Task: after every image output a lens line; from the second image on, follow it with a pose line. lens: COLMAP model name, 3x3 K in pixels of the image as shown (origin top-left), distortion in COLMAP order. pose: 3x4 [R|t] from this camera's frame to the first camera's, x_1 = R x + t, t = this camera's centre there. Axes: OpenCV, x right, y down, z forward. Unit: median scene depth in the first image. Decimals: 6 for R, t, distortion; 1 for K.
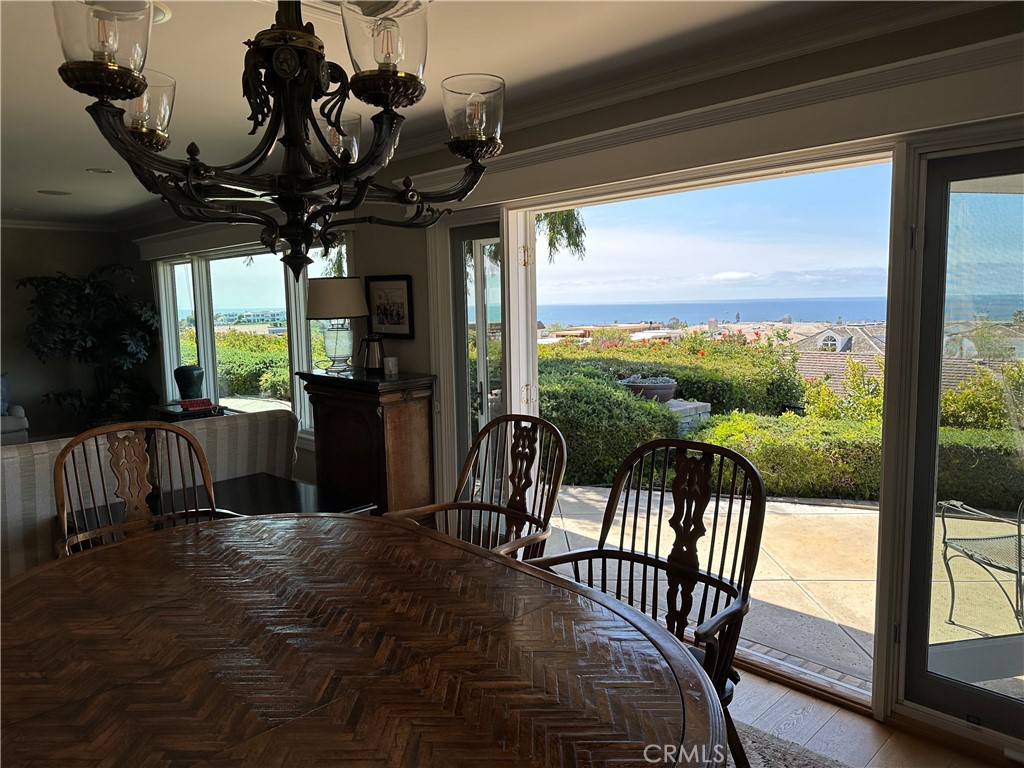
lens RADIAL K [[724.6, 0, 511.3], [0, 724.6, 385.7], [0, 0, 1]] dist [-0.050625, -0.001592]
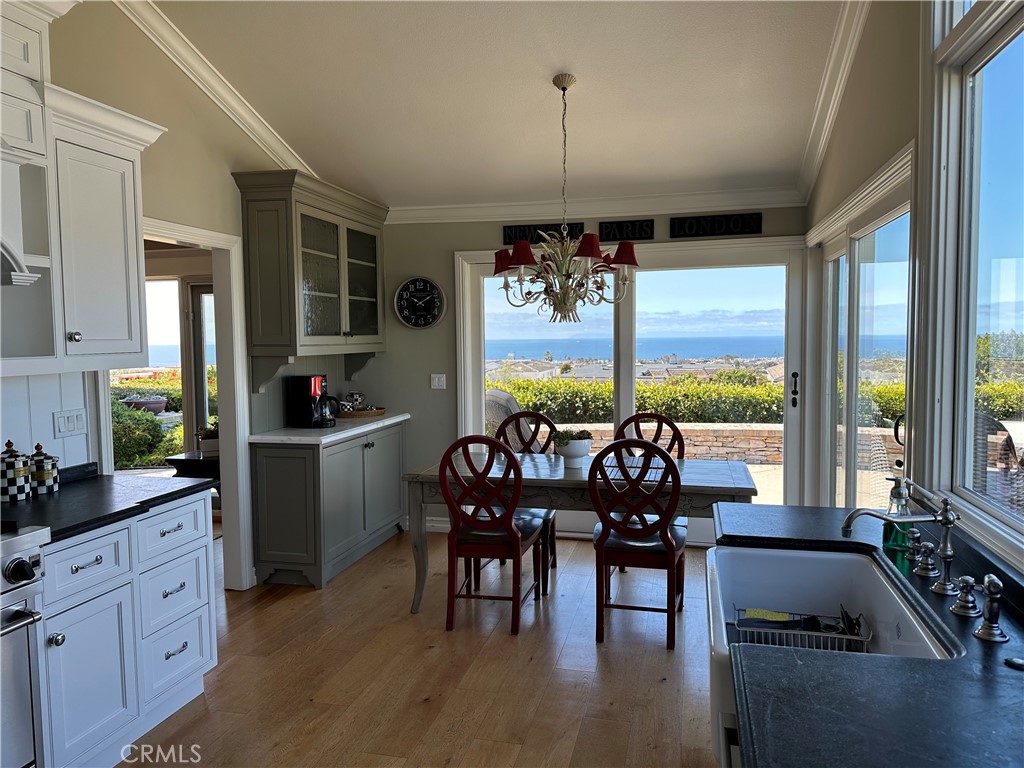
lens RADIAL K [[724.6, 0, 513.7], [0, 724.6, 380.2], [0, 0, 1]] dist [-0.050625, -0.001592]
pose [[0.850490, -0.017719, 0.525692, 0.077475], [0.051930, 0.997378, -0.050397, 0.067679], [-0.523421, 0.070161, 0.849181, -0.579980]]
